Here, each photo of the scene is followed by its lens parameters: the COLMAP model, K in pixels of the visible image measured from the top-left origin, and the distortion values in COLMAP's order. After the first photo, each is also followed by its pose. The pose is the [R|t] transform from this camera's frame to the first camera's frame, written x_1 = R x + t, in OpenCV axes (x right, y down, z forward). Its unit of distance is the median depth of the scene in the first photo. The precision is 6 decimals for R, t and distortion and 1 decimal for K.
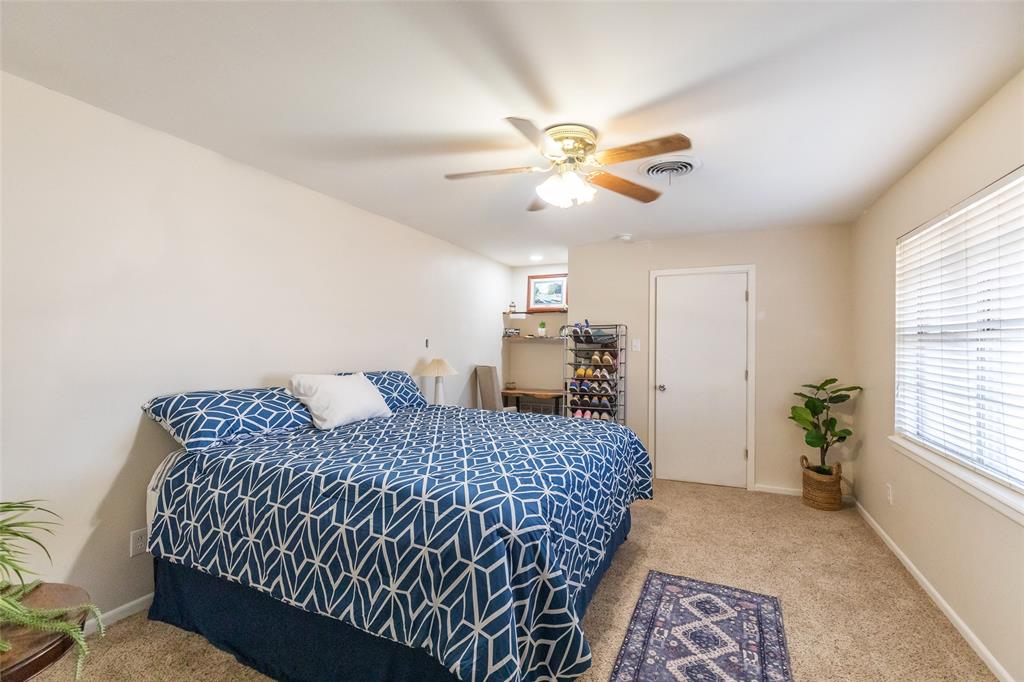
lens RADIAL K [[462.9, 0, 517.0], [0, 462.9, 340.0], [0, 0, 1]] dist [0.006462, 0.000549]
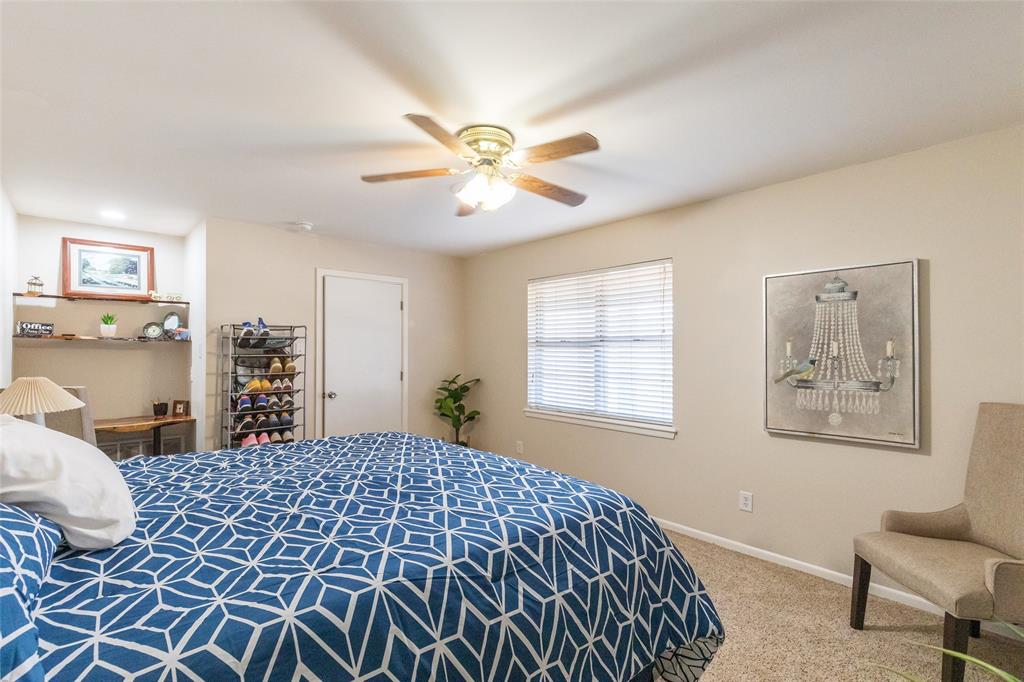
lens RADIAL K [[462.9, 0, 515.7], [0, 462.9, 344.7], [0, 0, 1]] dist [0.006462, 0.000549]
pose [[0.401082, 0.005862, 0.916023, -0.407787], [-0.005898, 0.999975, -0.003817, 0.002224], [-0.916023, -0.003872, 0.401107, 0.290091]]
